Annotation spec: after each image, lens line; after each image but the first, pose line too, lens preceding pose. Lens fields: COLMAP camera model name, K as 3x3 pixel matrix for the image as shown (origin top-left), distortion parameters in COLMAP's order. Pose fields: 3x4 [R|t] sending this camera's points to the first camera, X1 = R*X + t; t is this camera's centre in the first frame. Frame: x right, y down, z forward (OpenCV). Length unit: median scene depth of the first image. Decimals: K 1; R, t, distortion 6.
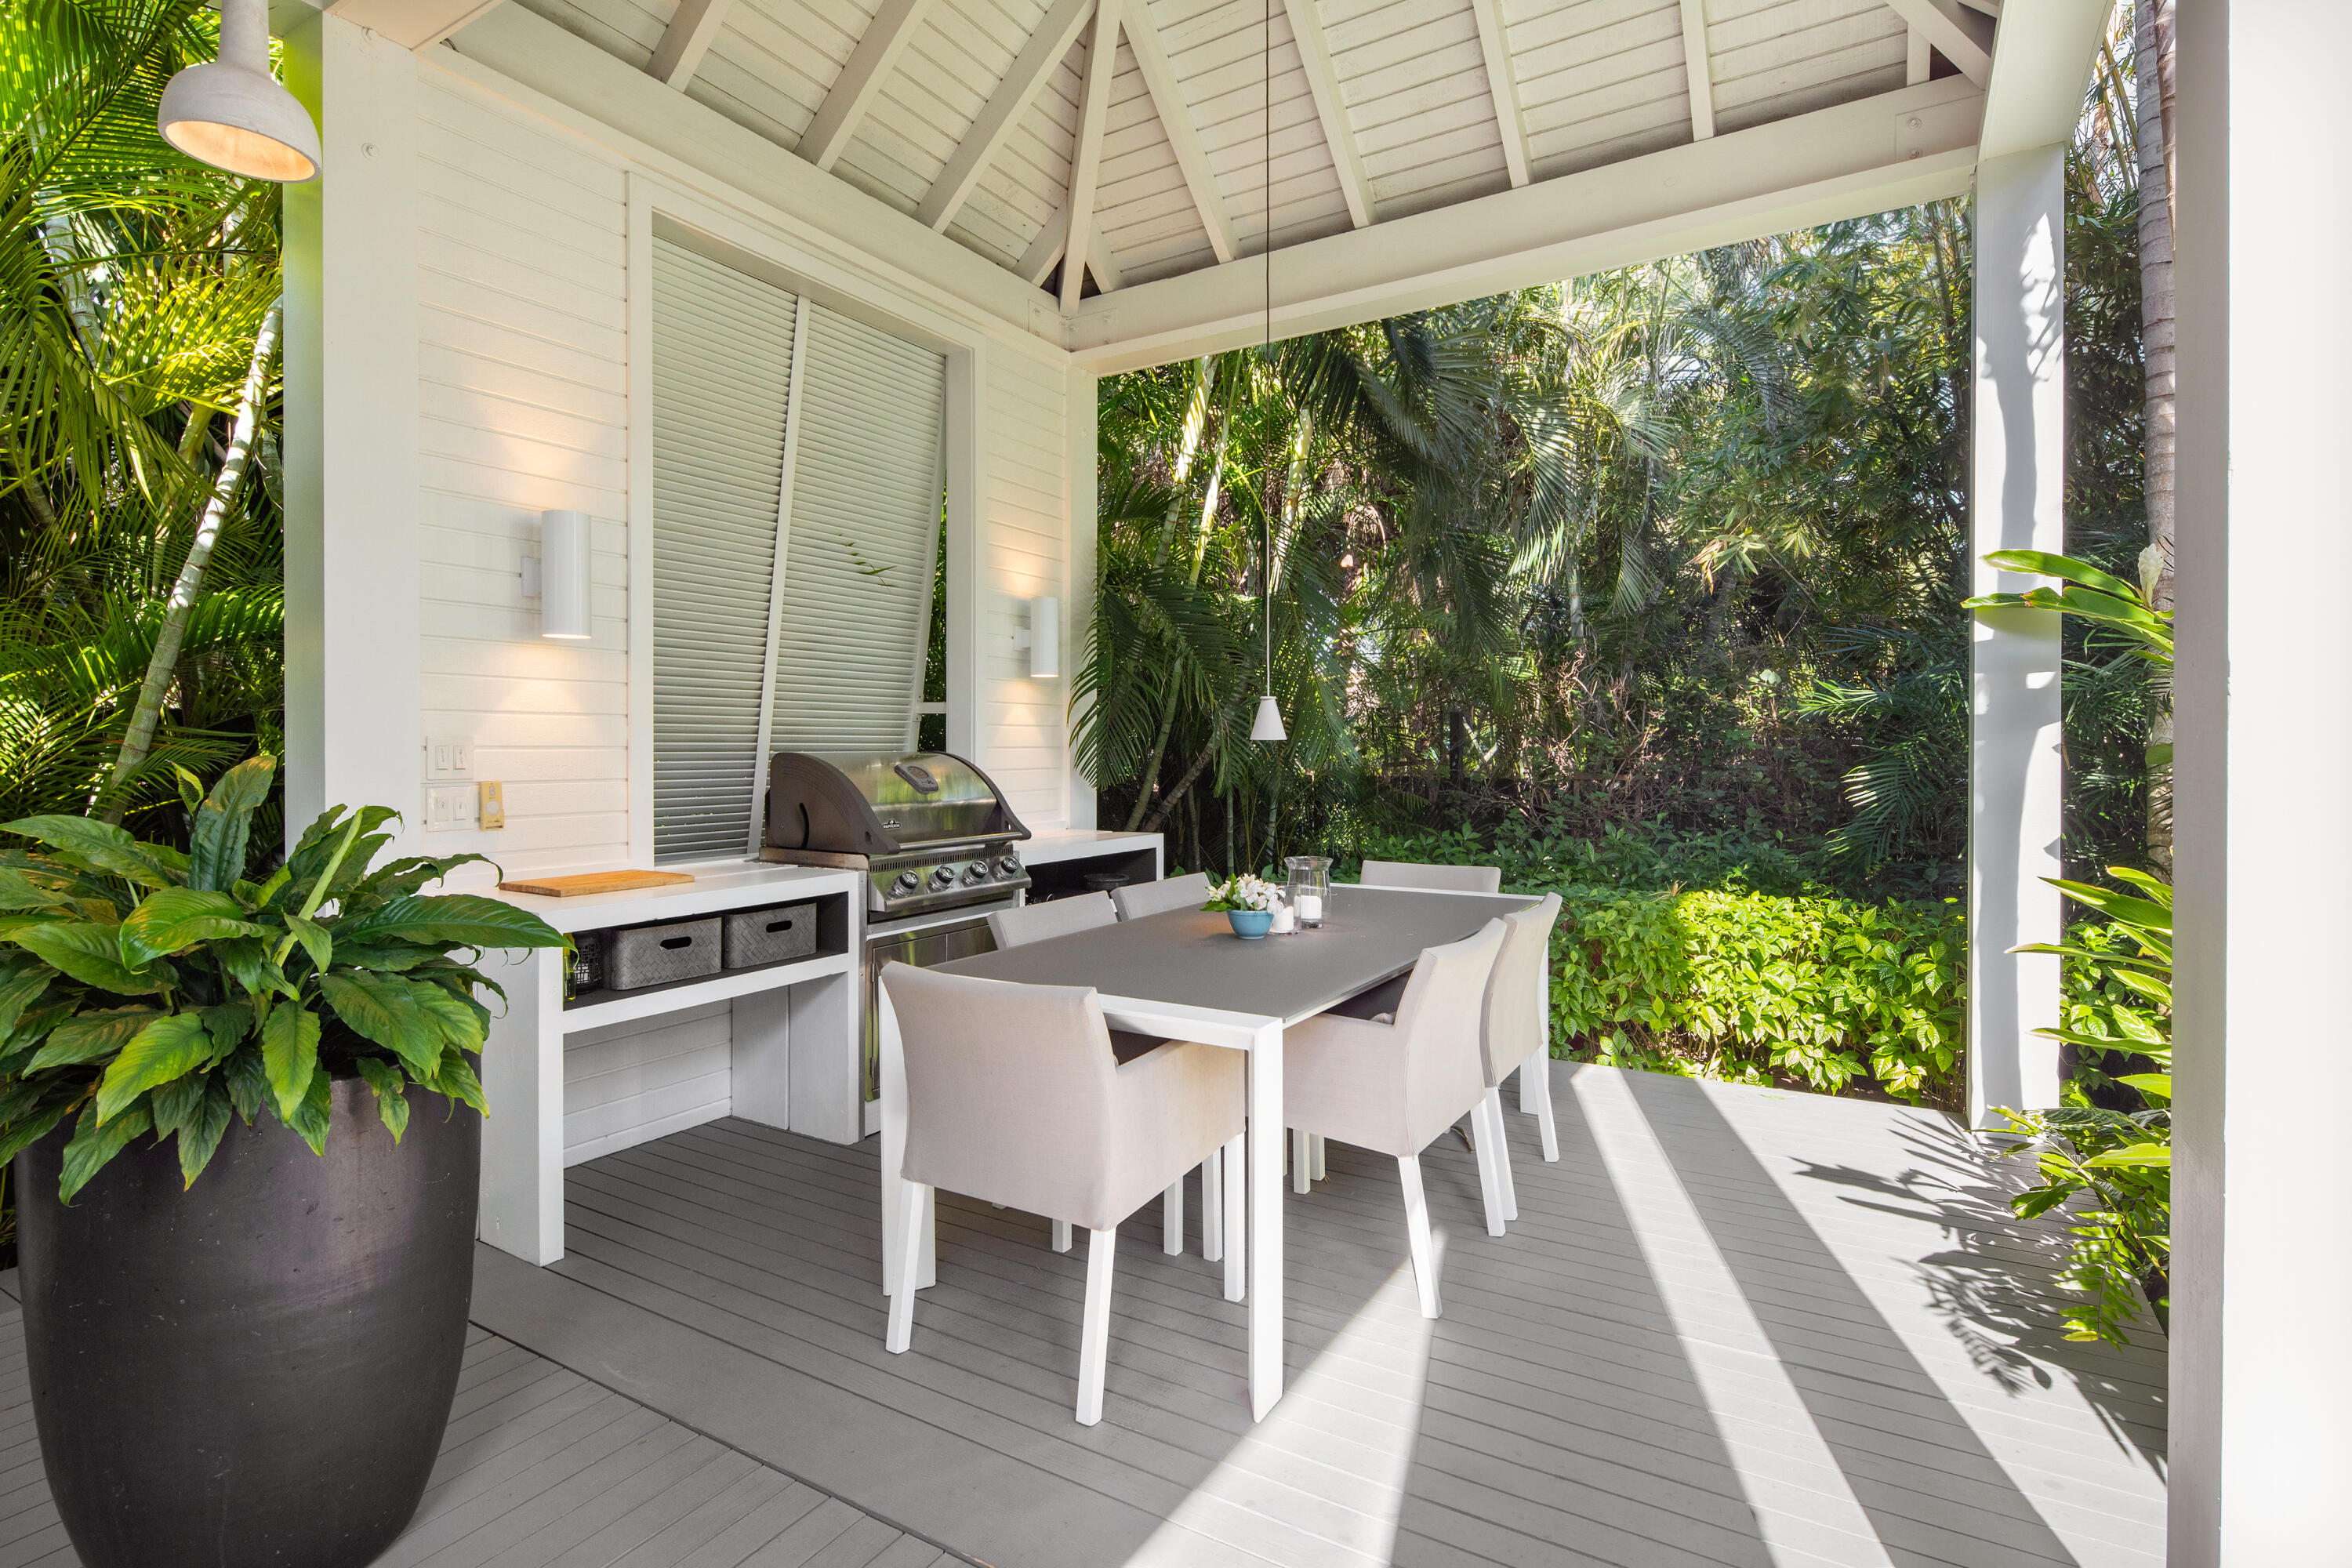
lens RADIAL K [[1162.1, 0, 1183.4], [0, 1162.1, 754.4], [0, 0, 1]] dist [0.034863, -0.000277]
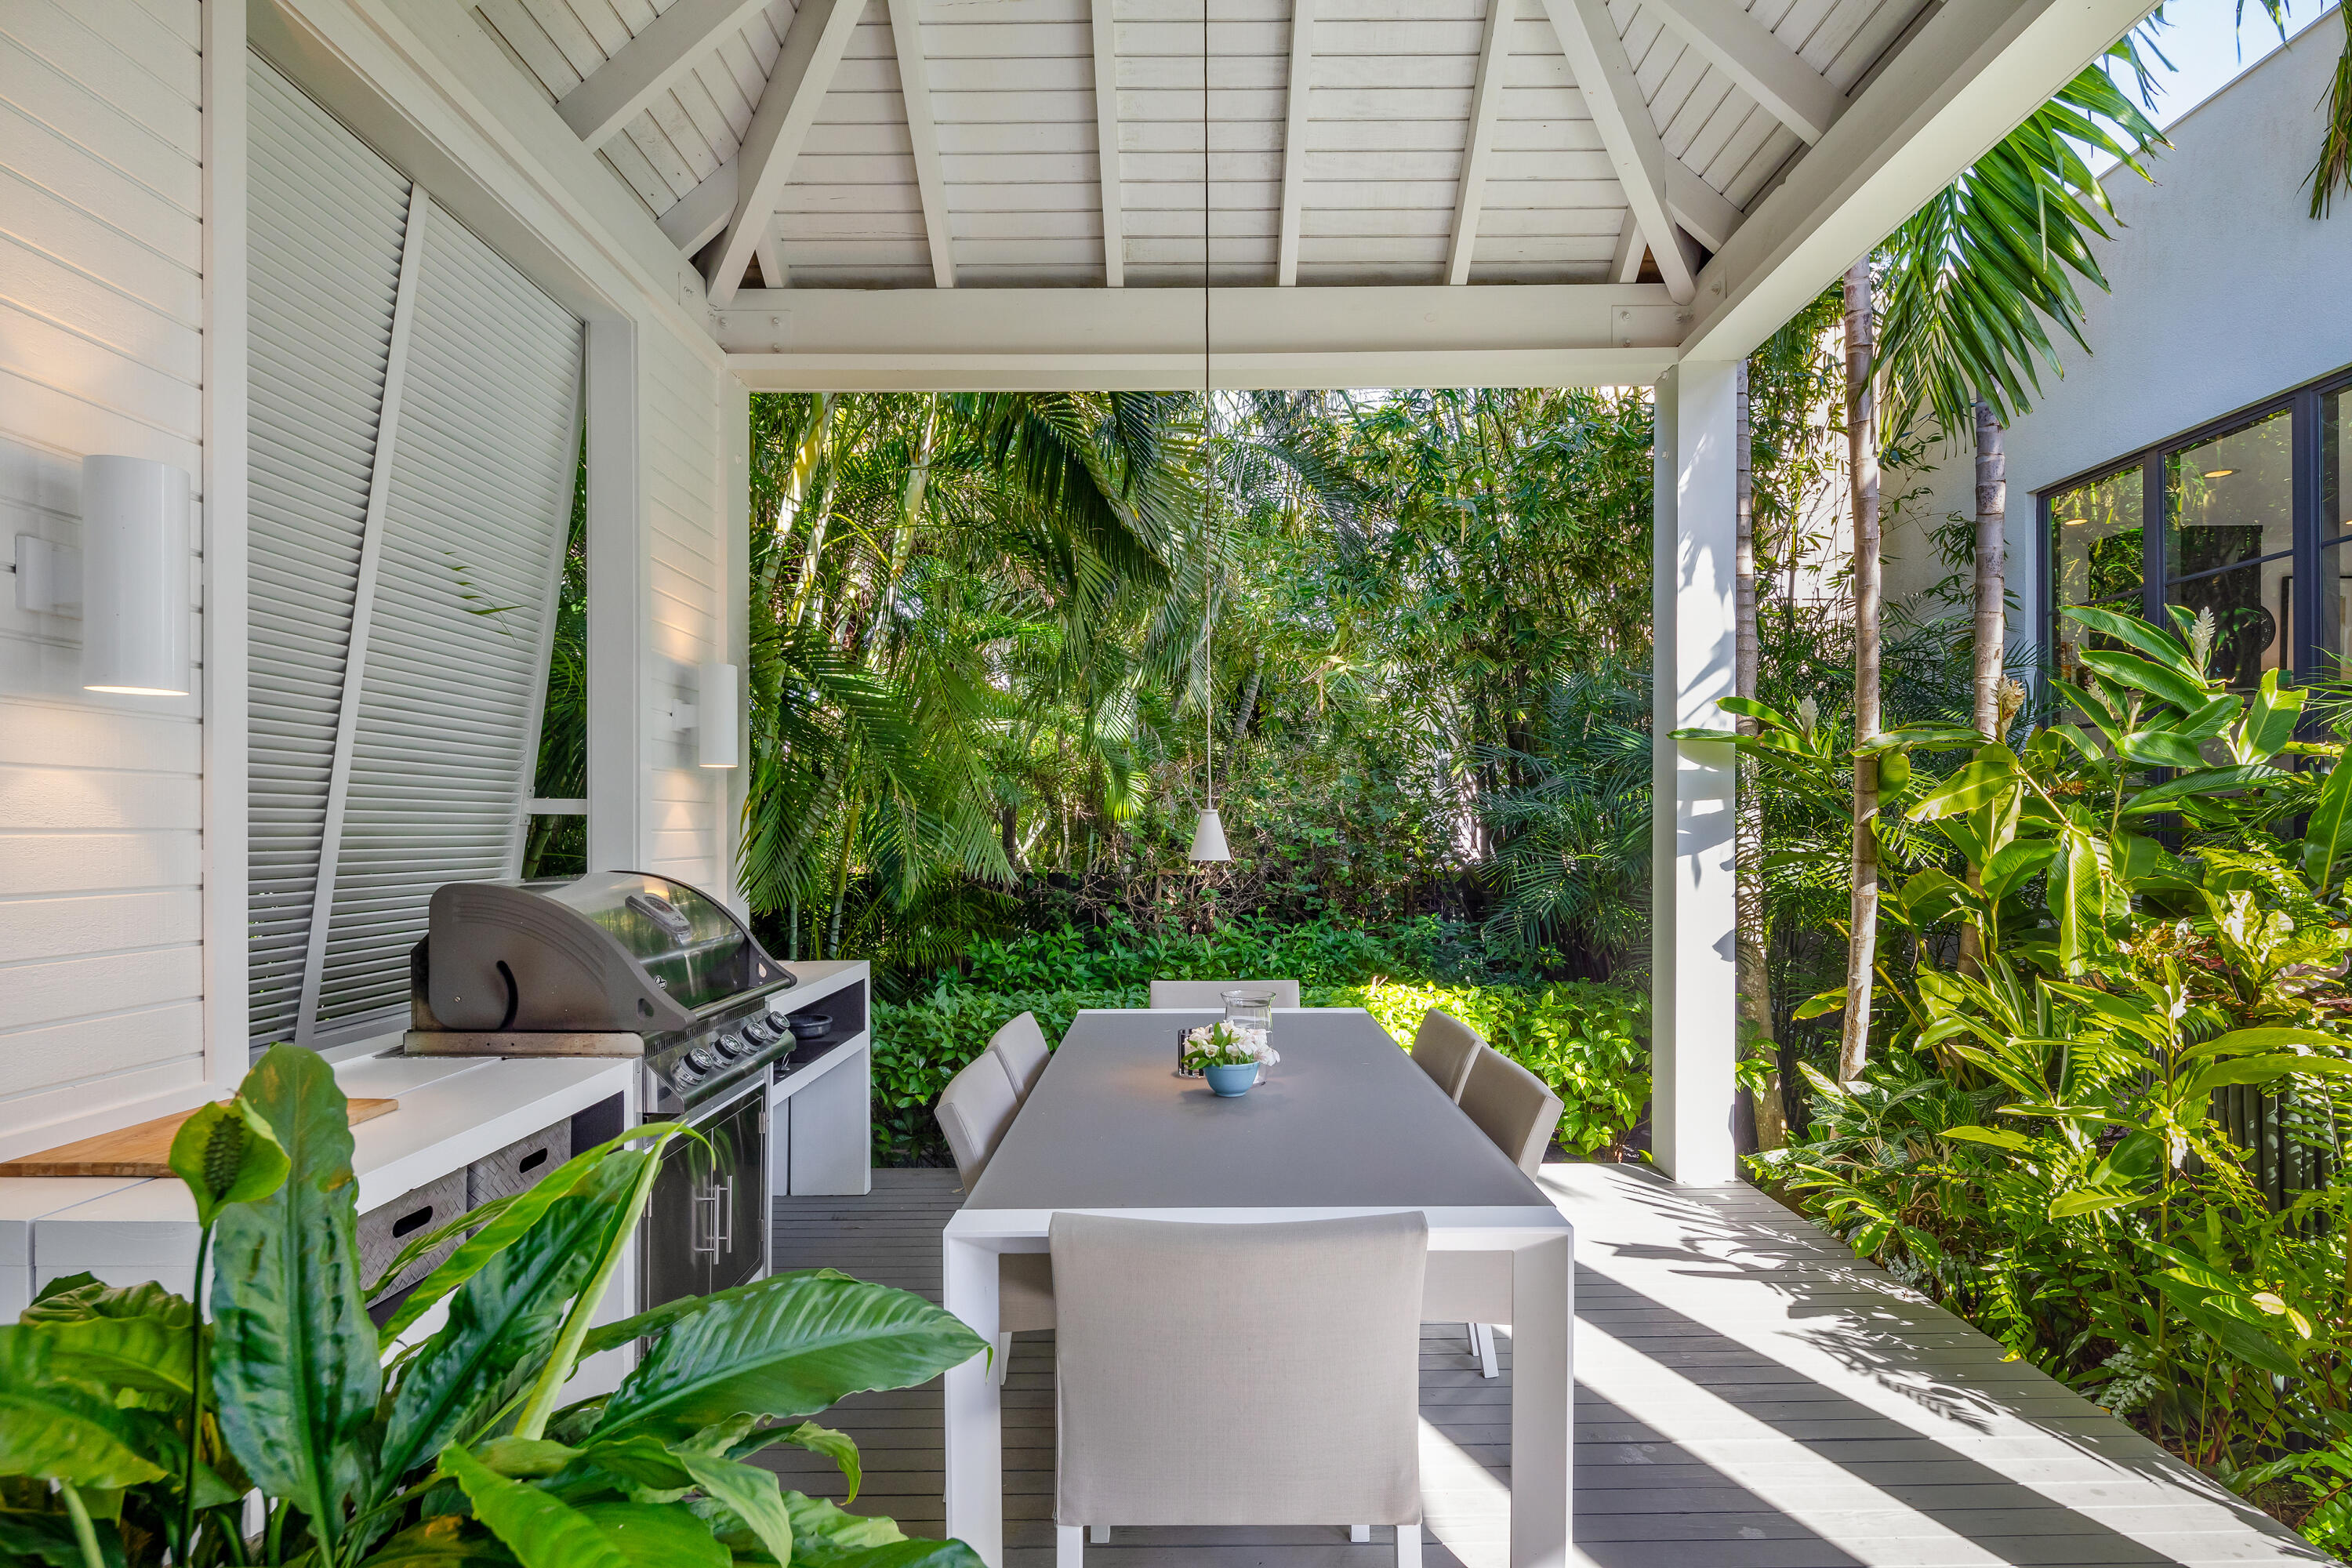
lens RADIAL K [[1149.4, 0, 1174.9], [0, 1149.4, 839.5], [0, 0, 1]] dist [-0.000500, -0.000402]
pose [[0.856016, -0.007091, 0.516900, -0.258240], [0.006387, 0.999975, 0.003141, -0.019274], [-0.516910, 0.000612, 0.856040, 0.195796]]
